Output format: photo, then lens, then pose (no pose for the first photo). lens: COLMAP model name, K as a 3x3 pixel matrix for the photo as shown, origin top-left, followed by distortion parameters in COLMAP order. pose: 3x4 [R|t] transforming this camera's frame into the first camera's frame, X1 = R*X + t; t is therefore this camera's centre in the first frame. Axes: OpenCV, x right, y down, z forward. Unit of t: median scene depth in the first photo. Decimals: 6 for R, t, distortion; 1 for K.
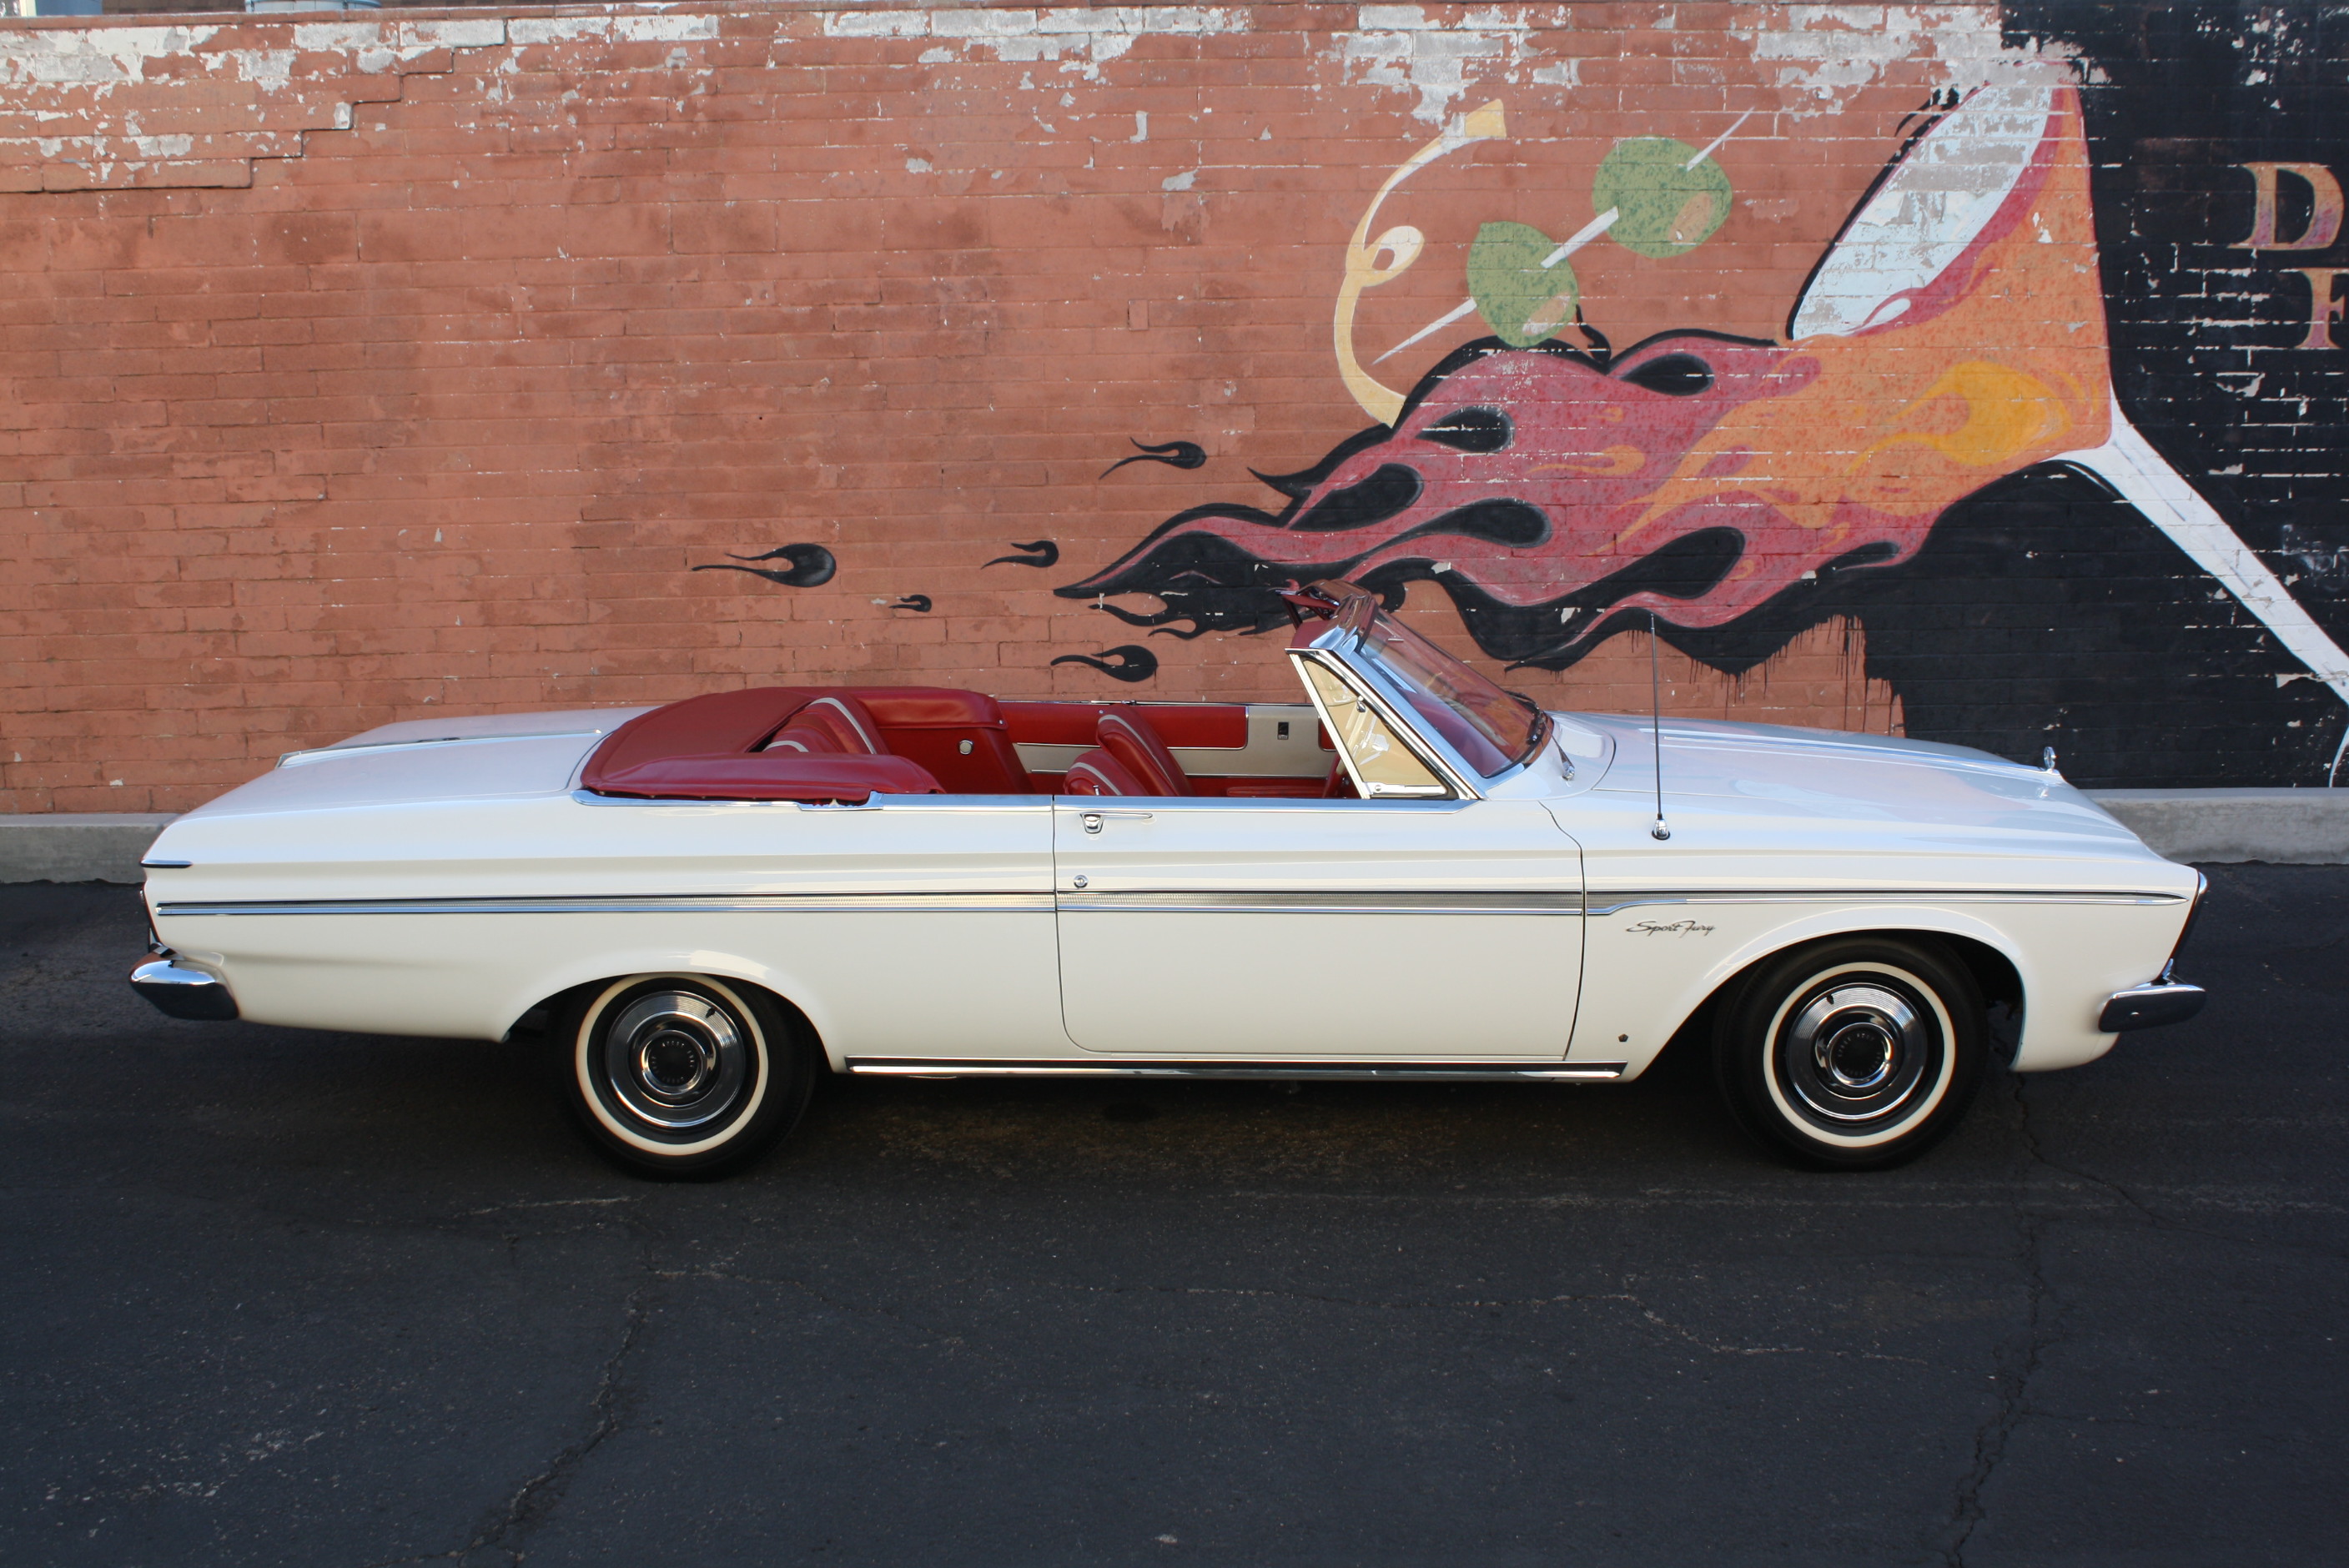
lens RADIAL K [[2414.9, 0, 1204.4], [0, 2414.9, 788.7], [0, 0, 1]] dist [-0.126065, 0.150359]
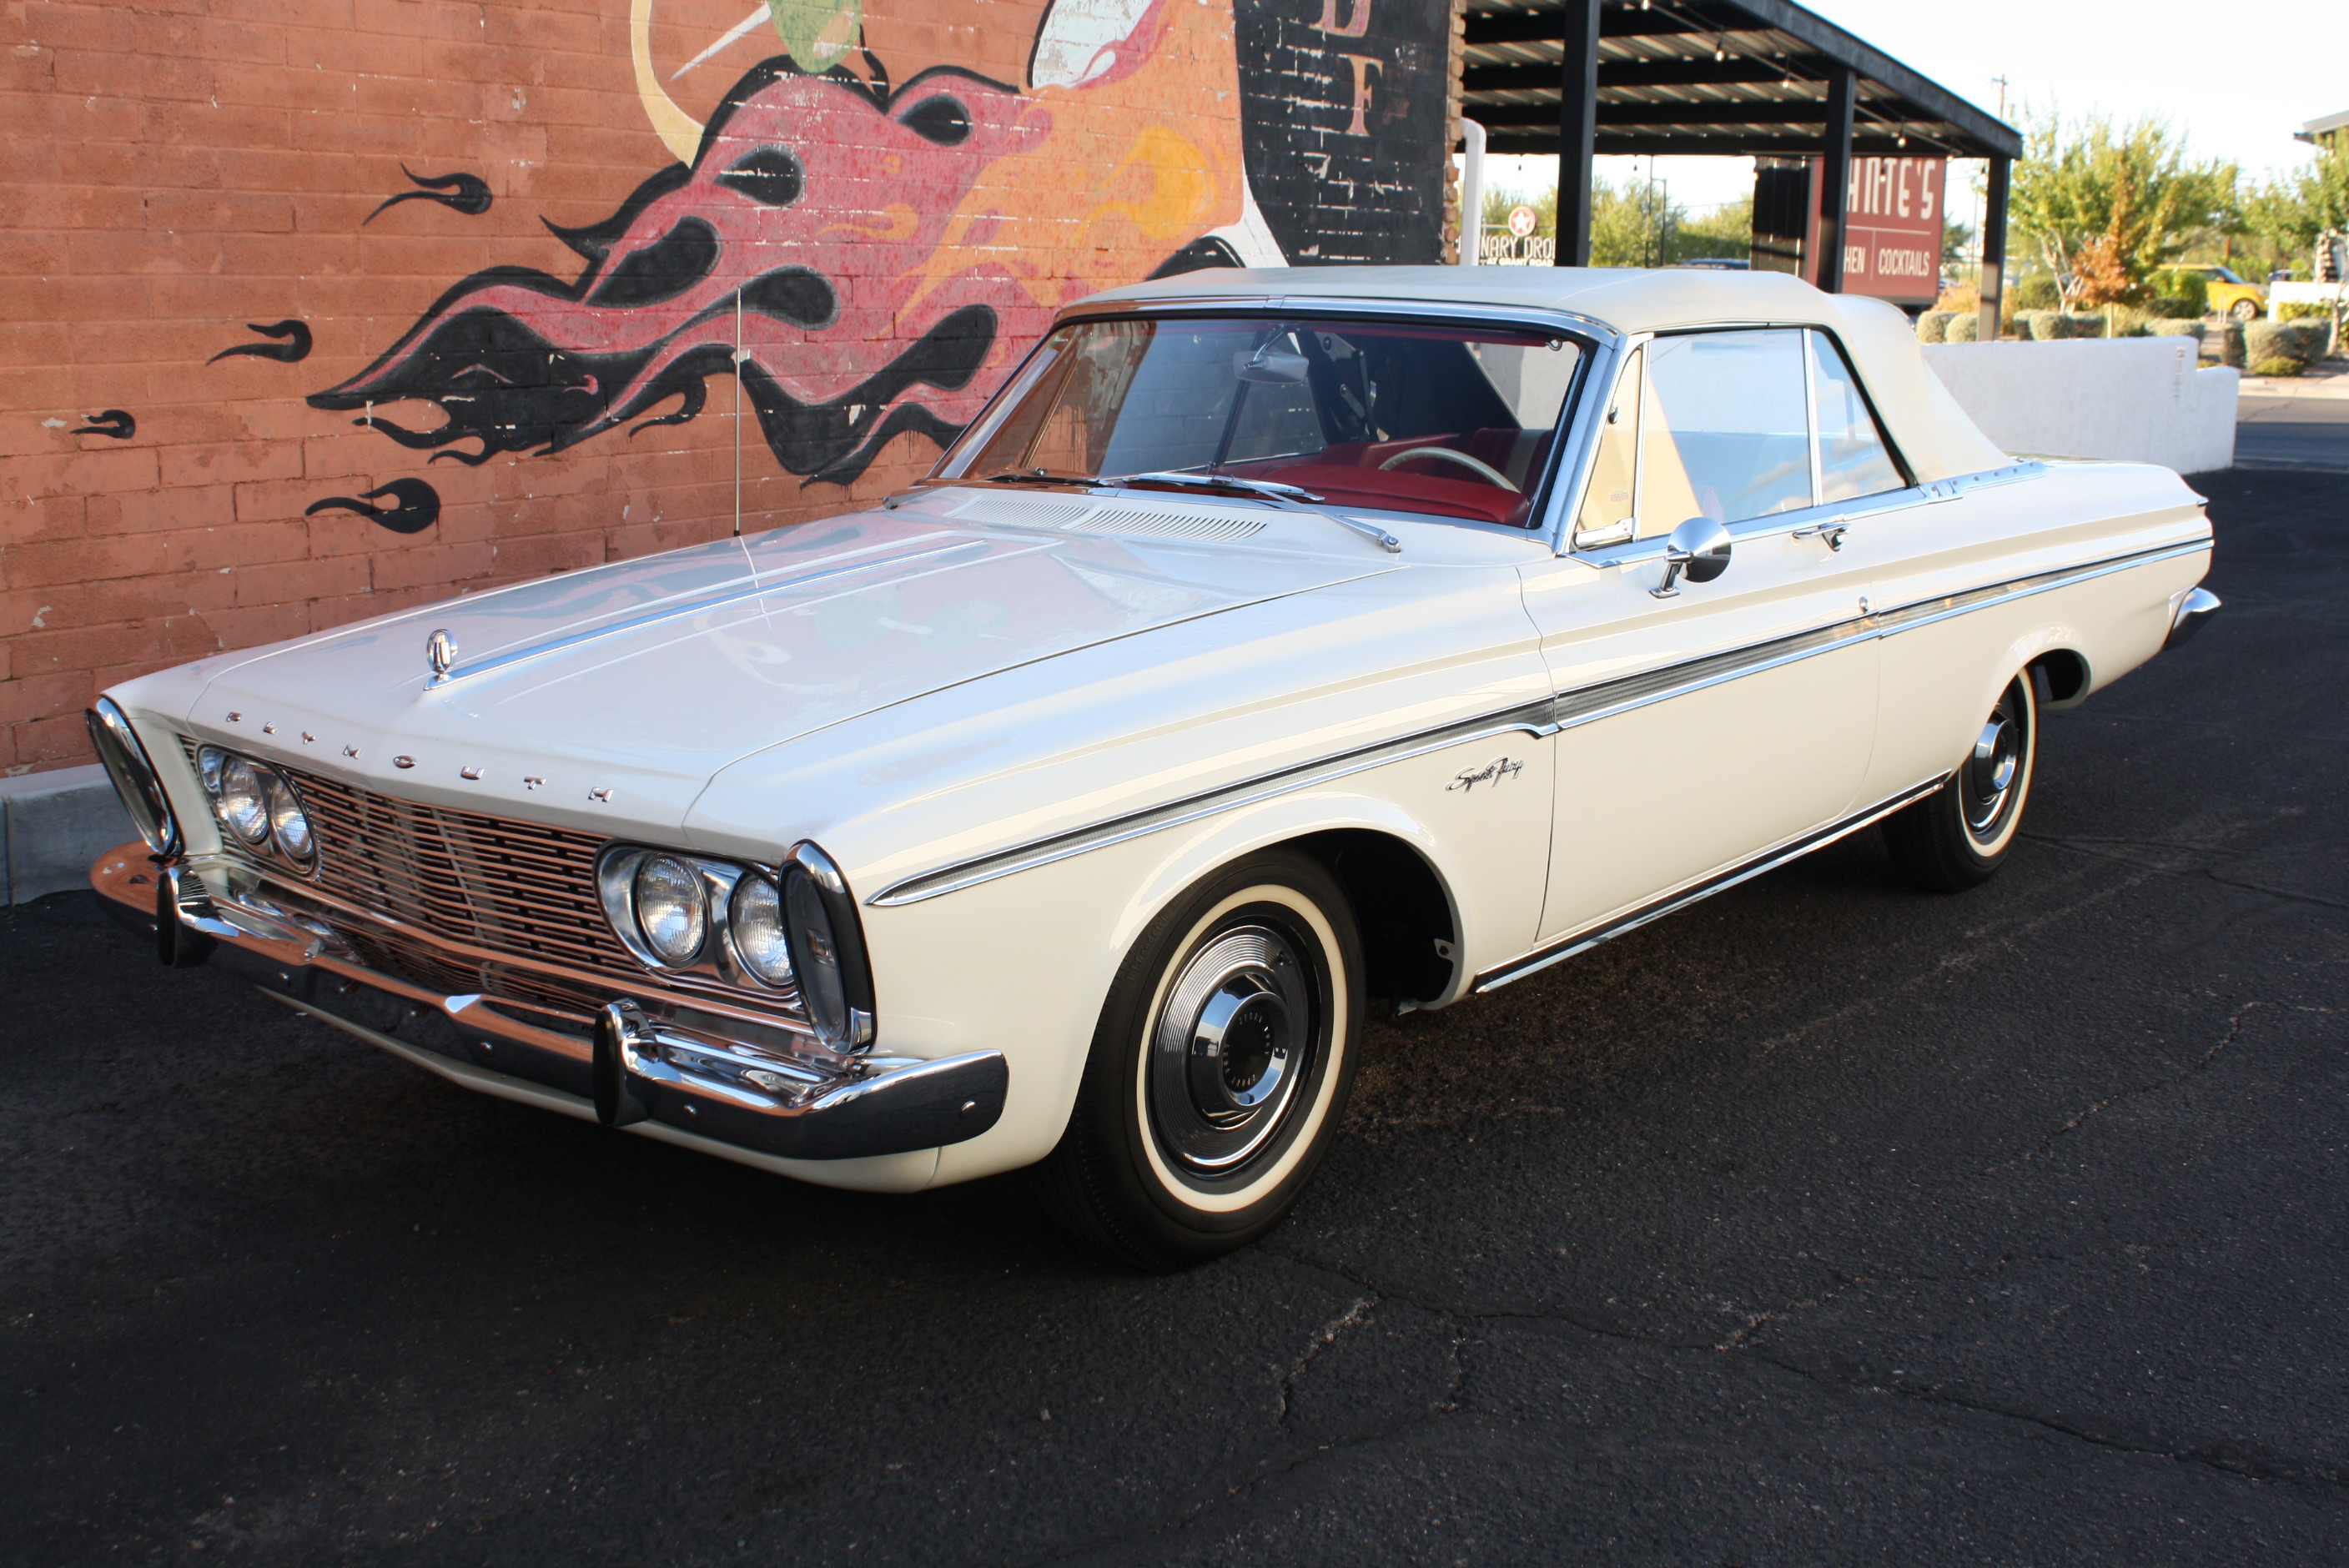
lens RADIAL K [[2437.7, 0, 1202.0], [0, 2437.7, 777.9], [0, 0, 1]] dist [-0.126432, 0.151689]
pose [[0.588853, -0.142703, 0.795543, -0.450165], [0.131513, 0.988089, 0.079897, -0.001541], [-0.797469, 0.057577, 0.600607, 0.433520]]
